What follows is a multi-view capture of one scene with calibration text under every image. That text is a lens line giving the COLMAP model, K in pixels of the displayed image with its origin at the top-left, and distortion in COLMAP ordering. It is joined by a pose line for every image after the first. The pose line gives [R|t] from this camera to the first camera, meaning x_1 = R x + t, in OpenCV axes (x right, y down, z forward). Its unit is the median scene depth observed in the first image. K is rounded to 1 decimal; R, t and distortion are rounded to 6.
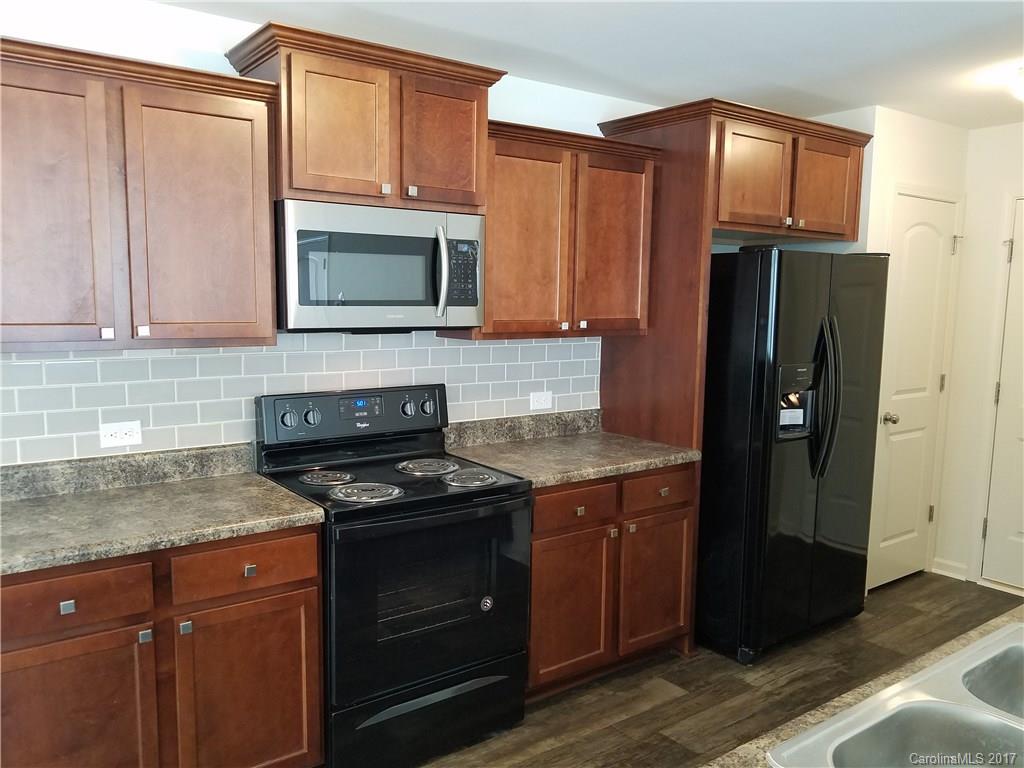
lens RADIAL K [[800.6, 0, 511.2], [0, 800.6, 381.7], [0, 0, 1]] dist [0.007154, -0.008334]
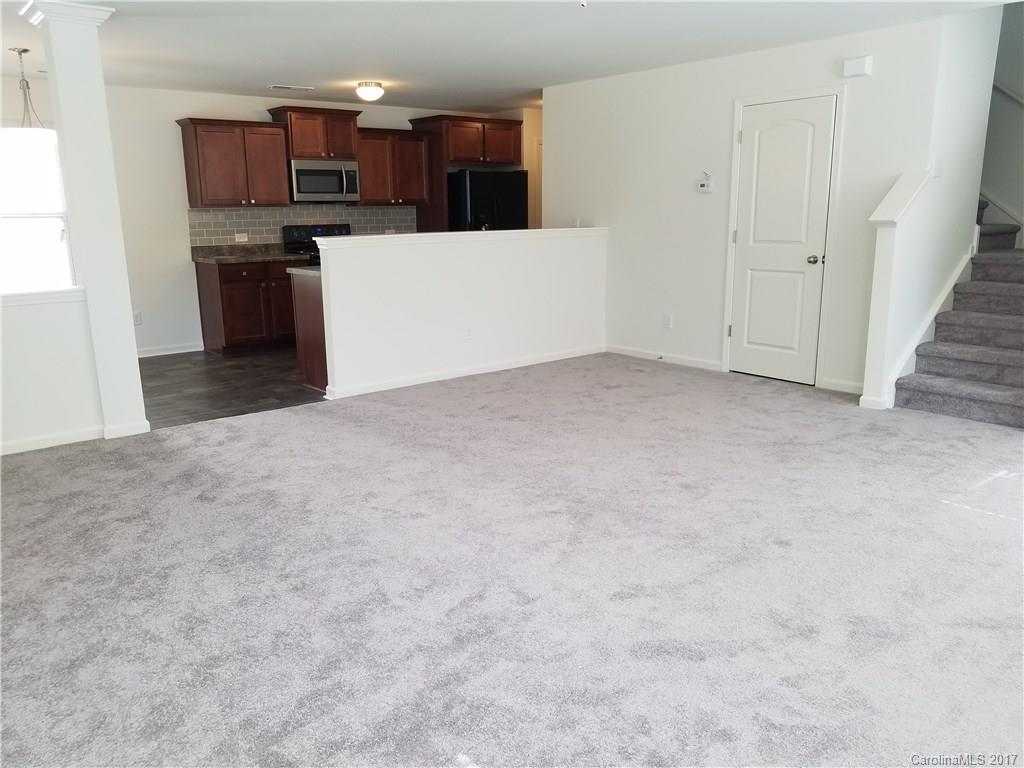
lens RADIAL K [[800.6, 0, 510.9], [0, 800.6, 391.6], [0, 0, 1]] dist [0.007154, -0.008334]
pose [[0.997790, -0.039065, 0.053747, 0.334874], [0.032607, 0.992691, 0.116199, 0.303978], [-0.057893, -0.114190, 0.991771, -2.028344]]
